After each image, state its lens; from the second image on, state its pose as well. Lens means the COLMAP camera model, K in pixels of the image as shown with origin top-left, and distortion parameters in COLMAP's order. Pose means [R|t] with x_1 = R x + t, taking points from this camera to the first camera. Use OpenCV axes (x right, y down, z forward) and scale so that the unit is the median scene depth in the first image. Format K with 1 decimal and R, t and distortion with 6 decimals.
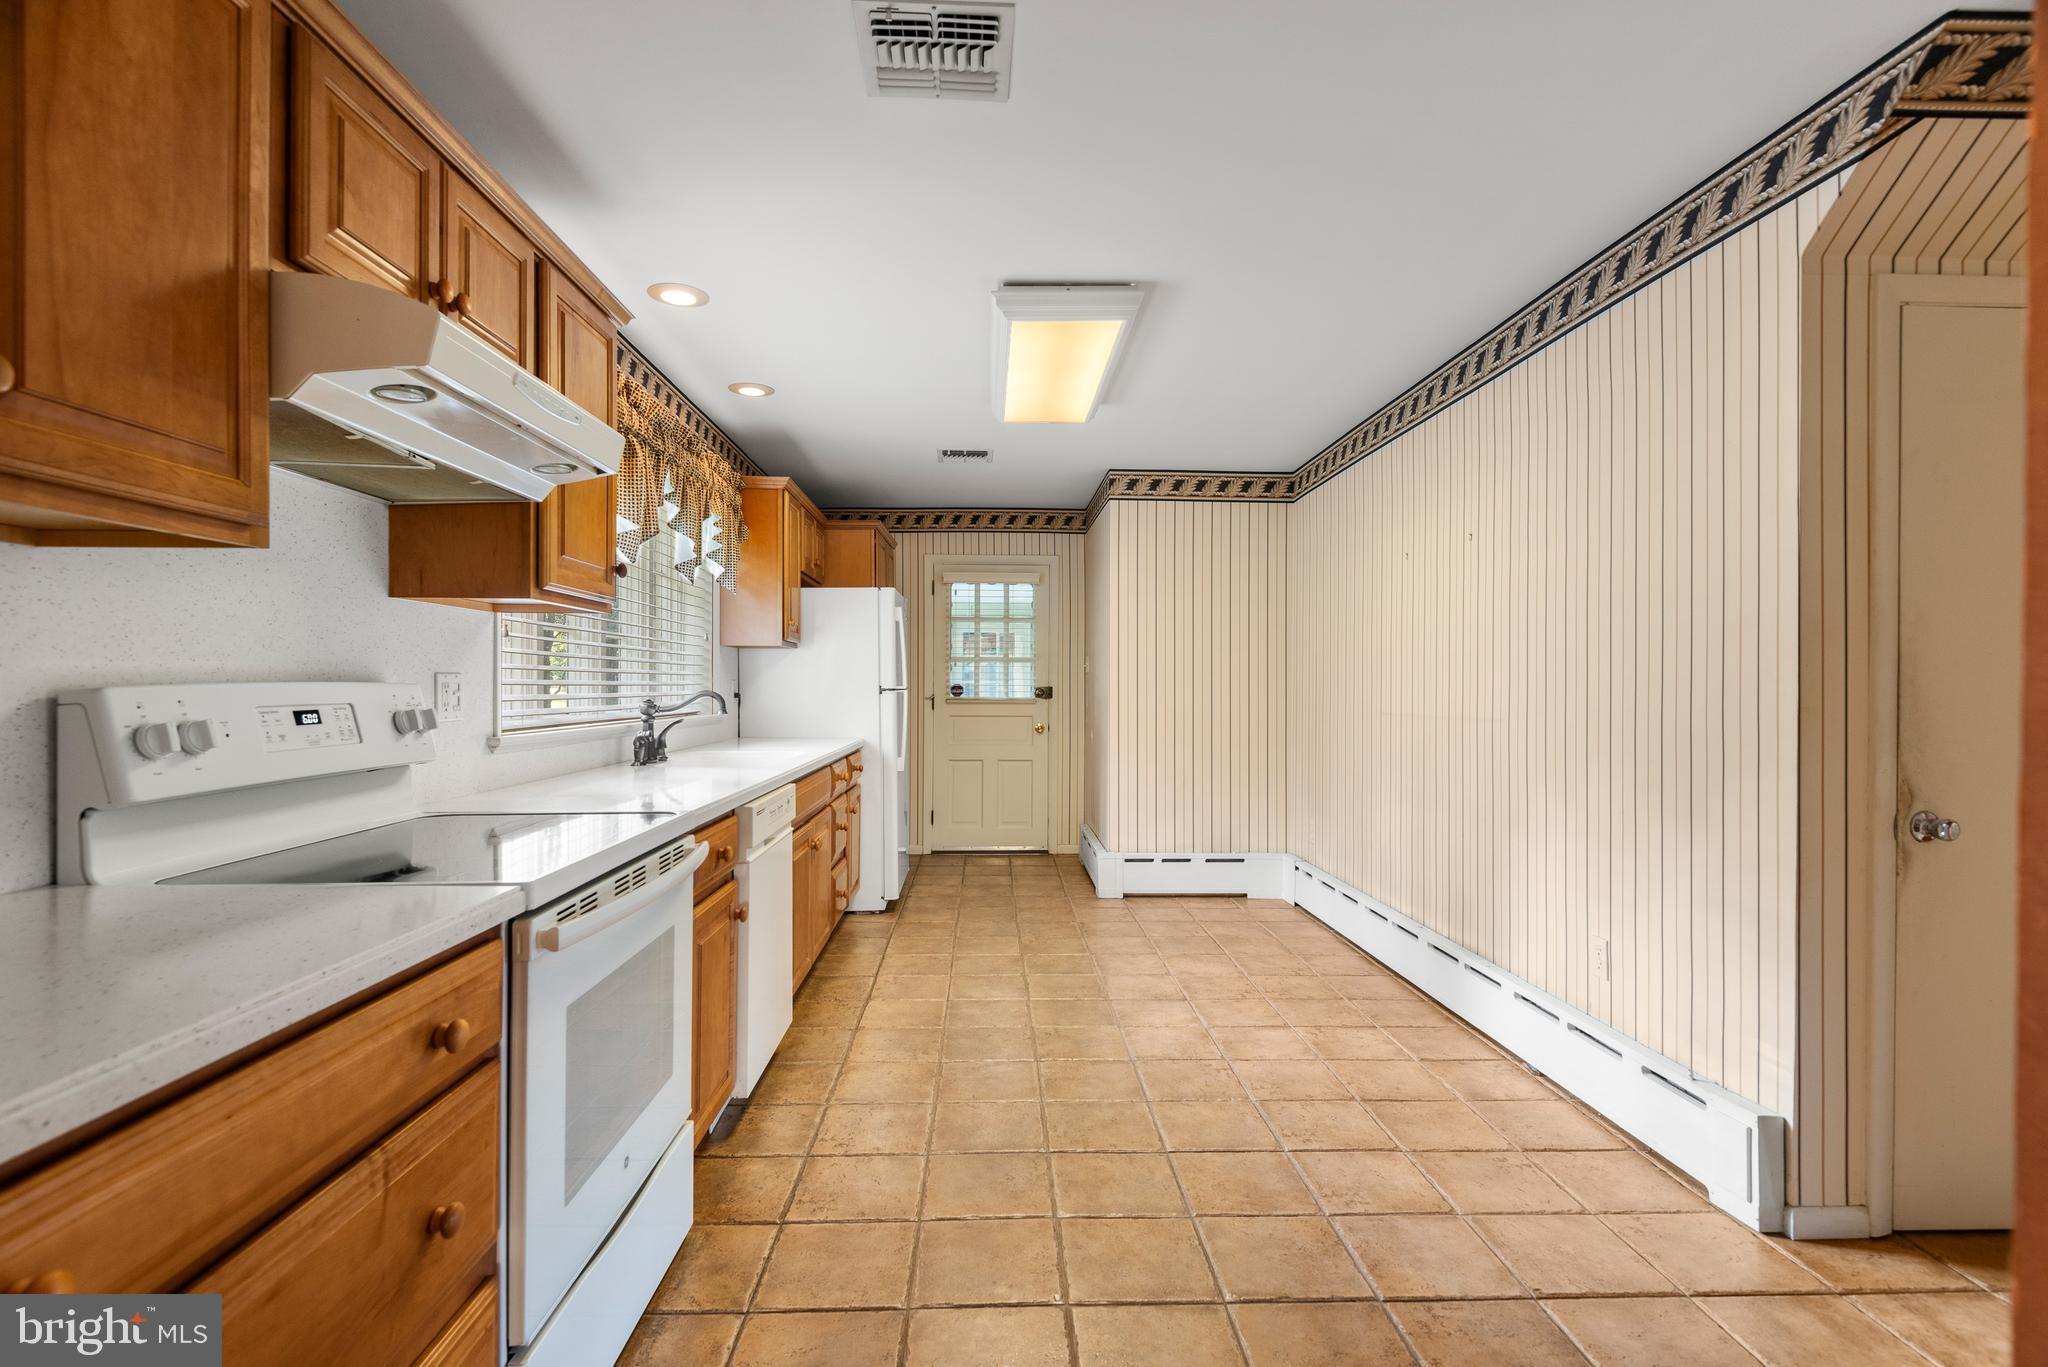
lens RADIAL K [[972.8, 0, 1024.1], [0, 972.8, 691.0], [0, 0, 1]] dist [0.001464, -0.000280]
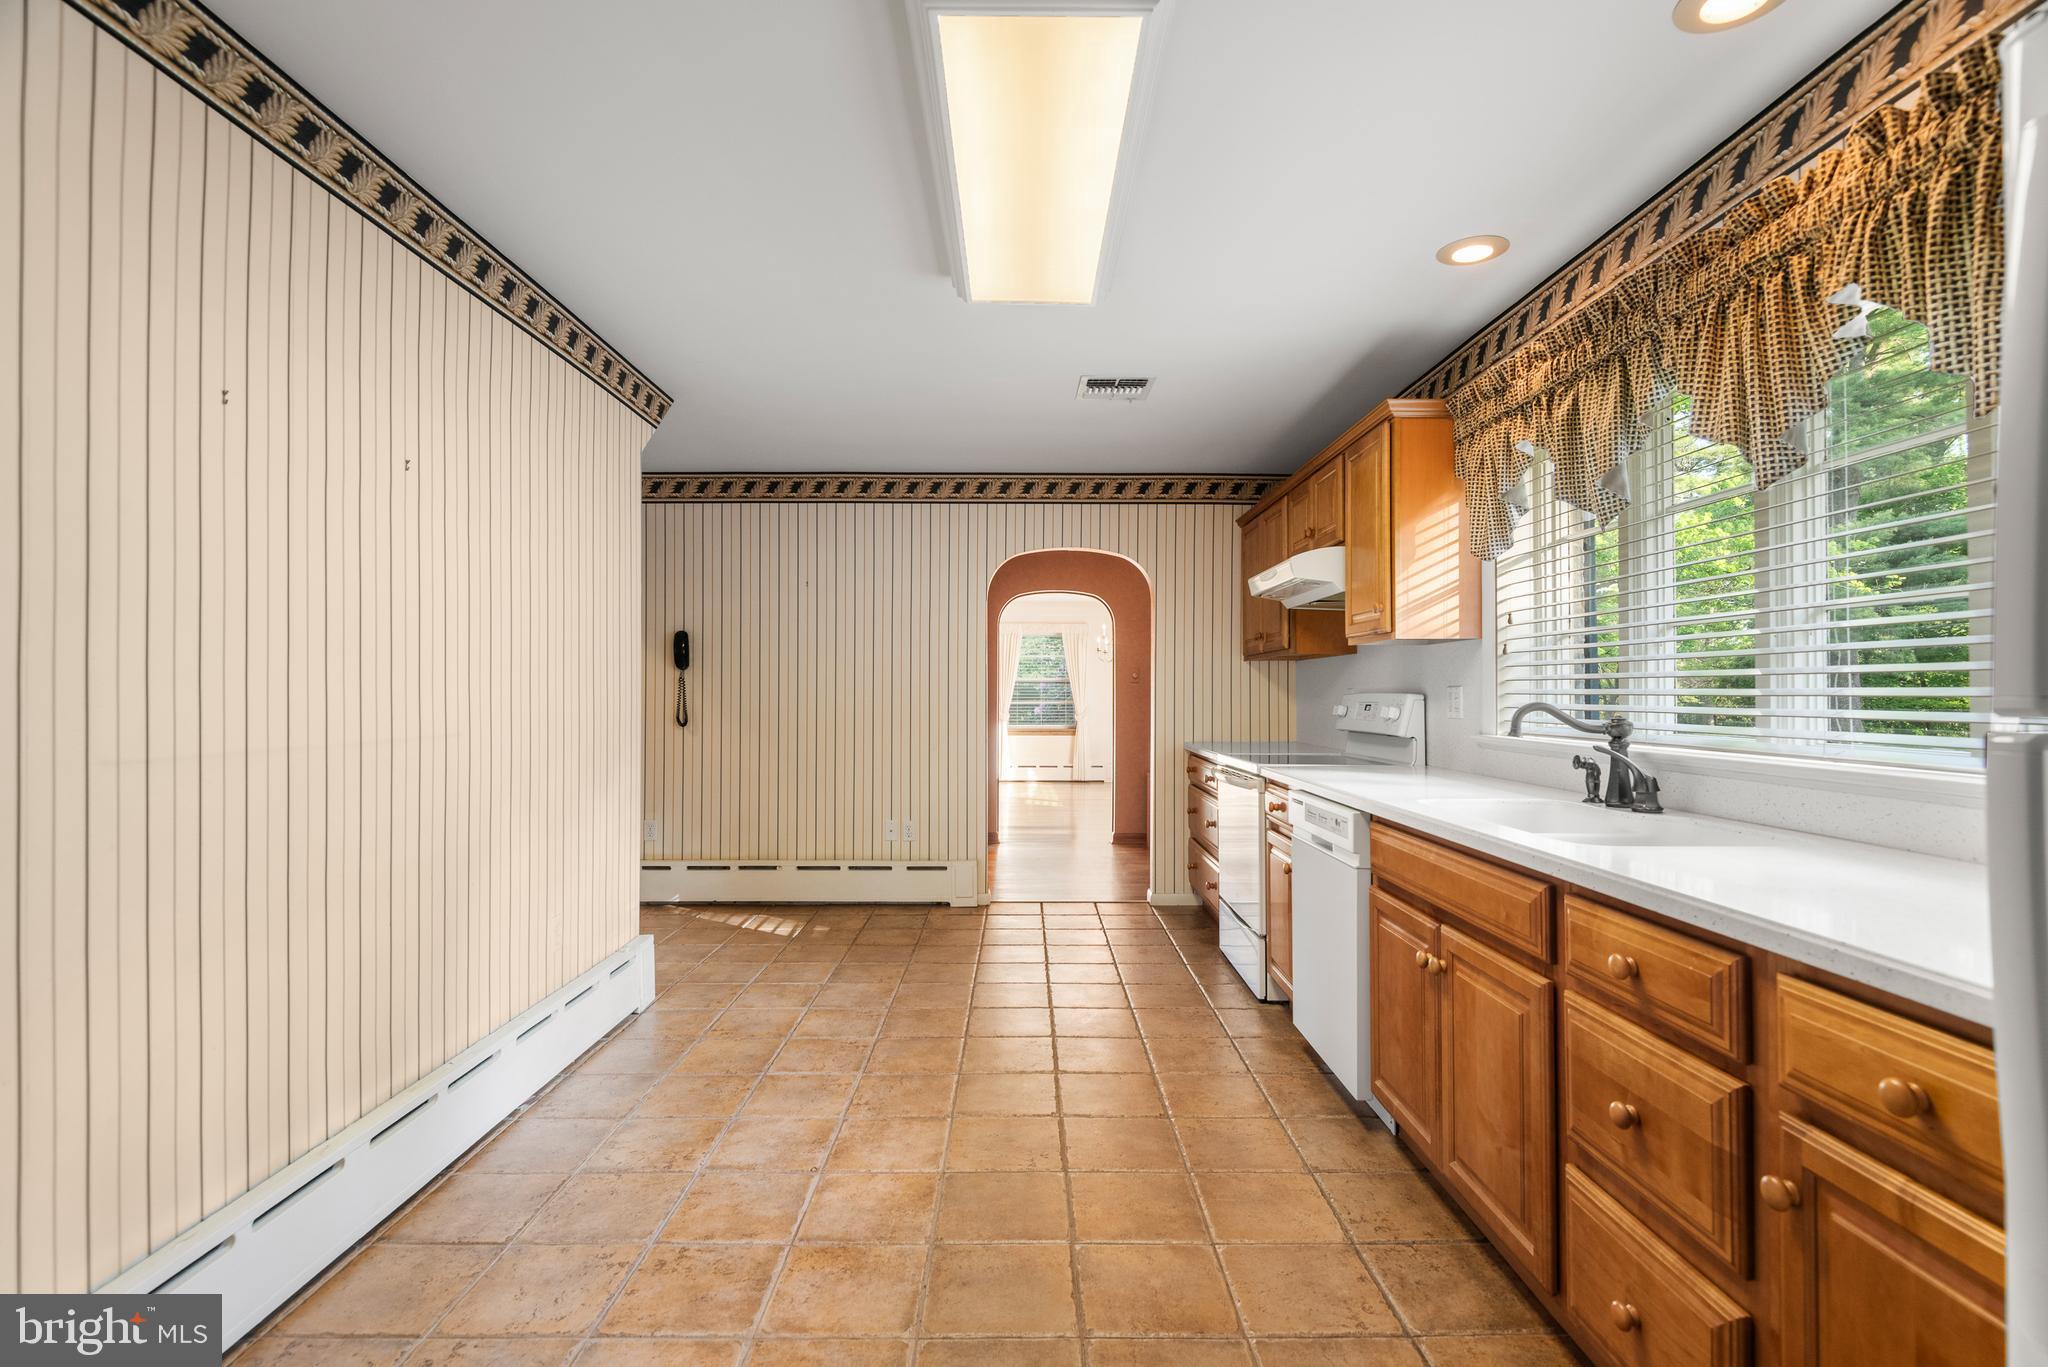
lens RADIAL K [[968.9, 0, 1011.7], [0, 968.9, 688.5], [0, 0, 1]] dist [0.019212, 0.000567]
pose [[-0.998992, -0.002066, 0.044851, 0.010744], [-0.002039, 0.999998, 0.000660, -0.006570], [-0.044853, 0.000568, -0.998993, 1.161849]]
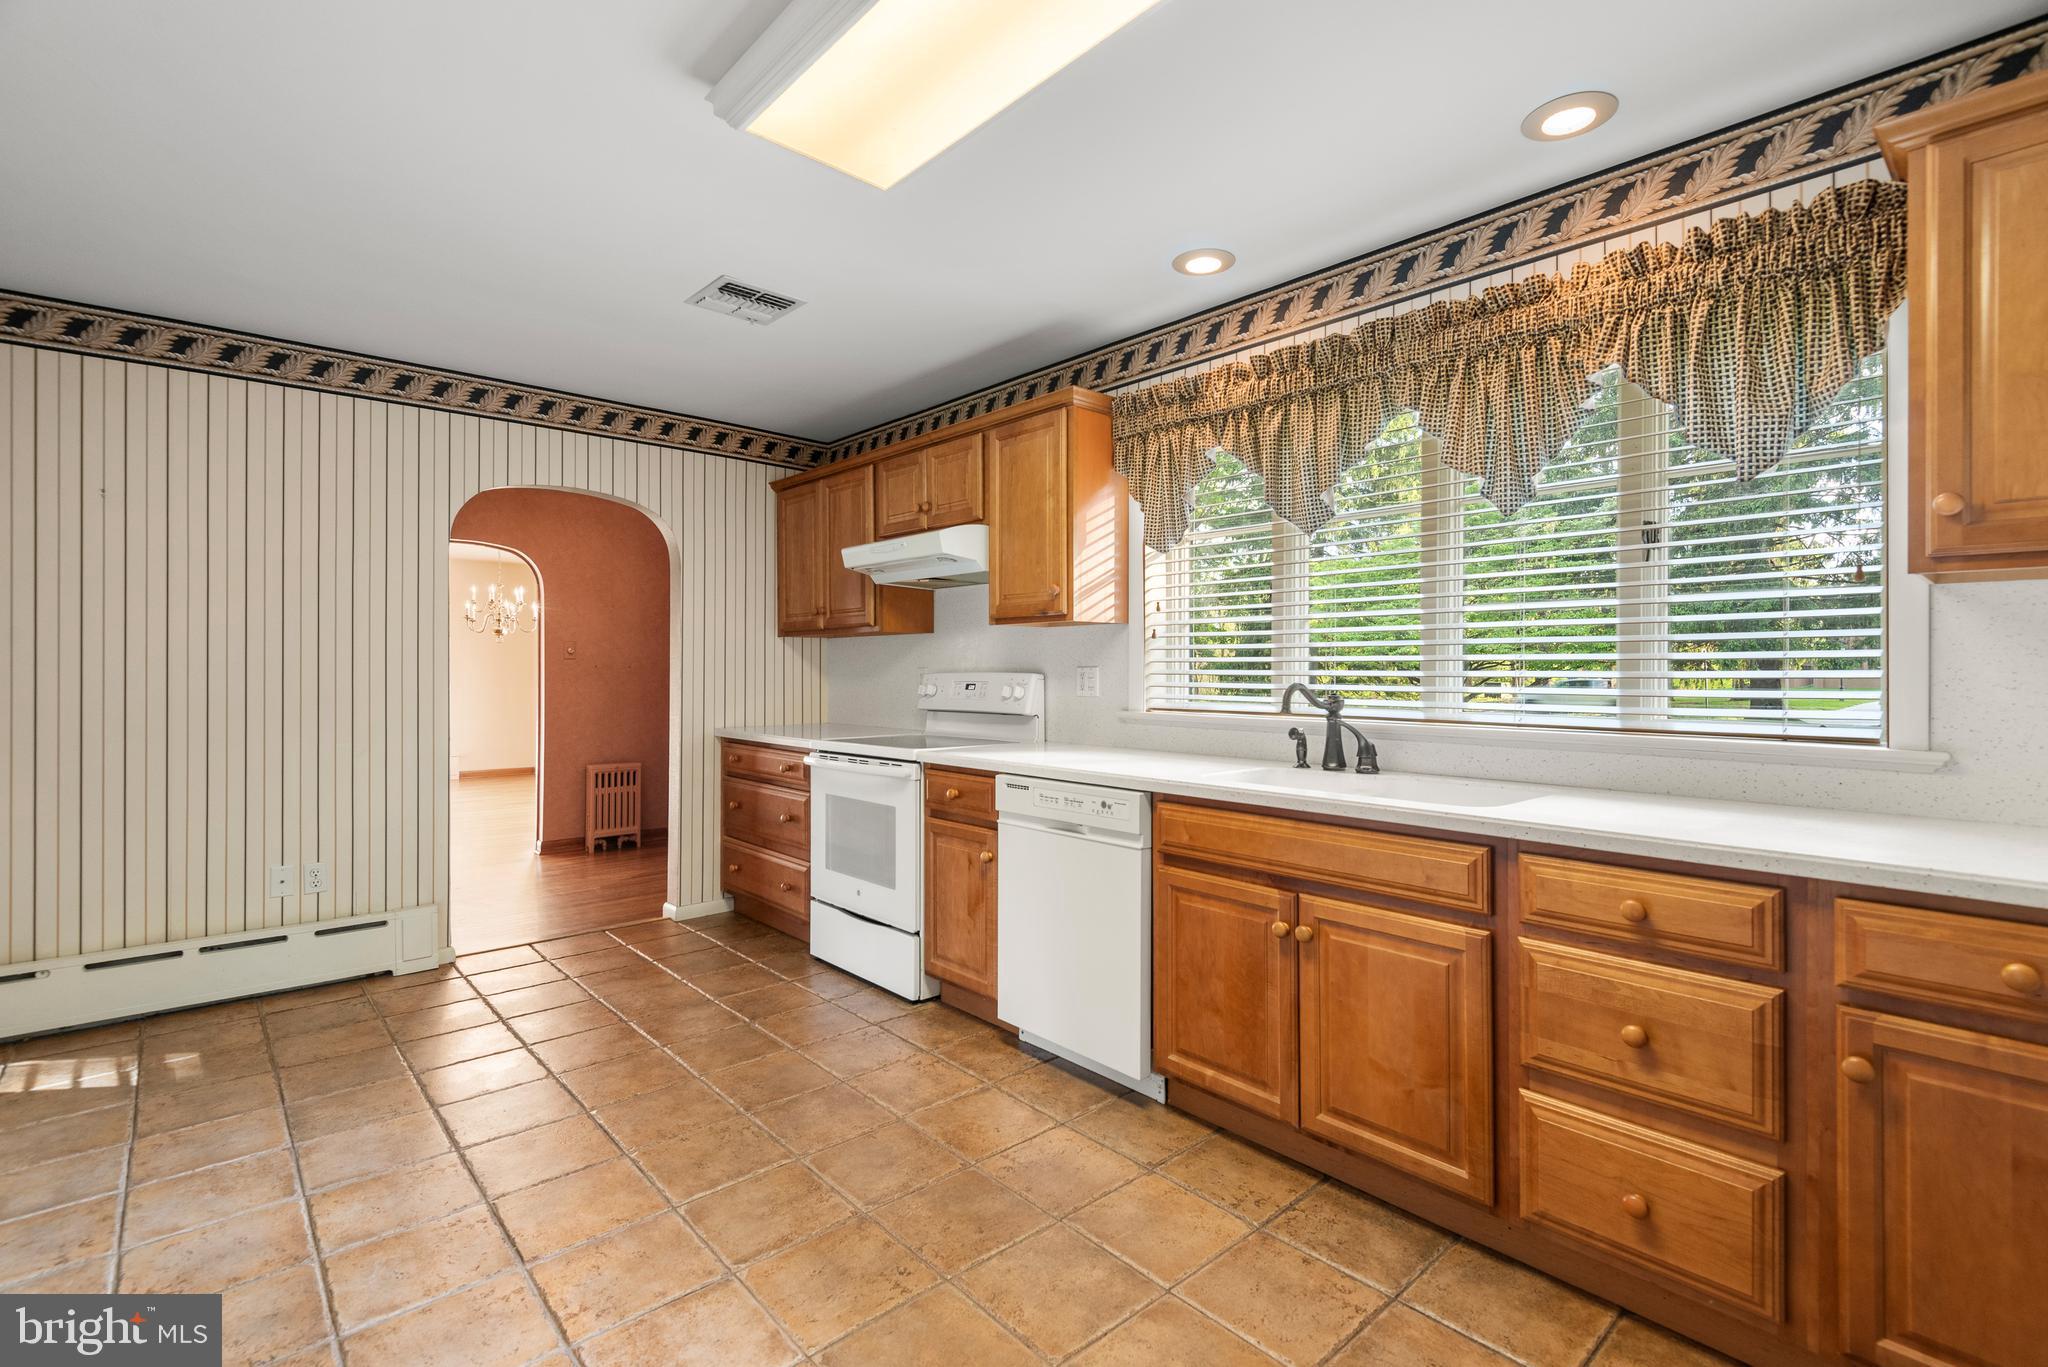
lens RADIAL K [[948.7, 0, 1024.8], [0, 948.7, 678.1], [0, 0, 1]] dist [0.065821, -0.034092]
pose [[-0.774257, 0.003958, -0.632858, 0.222887], [-0.005074, 0.999909, 0.012461, -0.008454], [0.632850, 0.012859, -0.774167, 0.989128]]
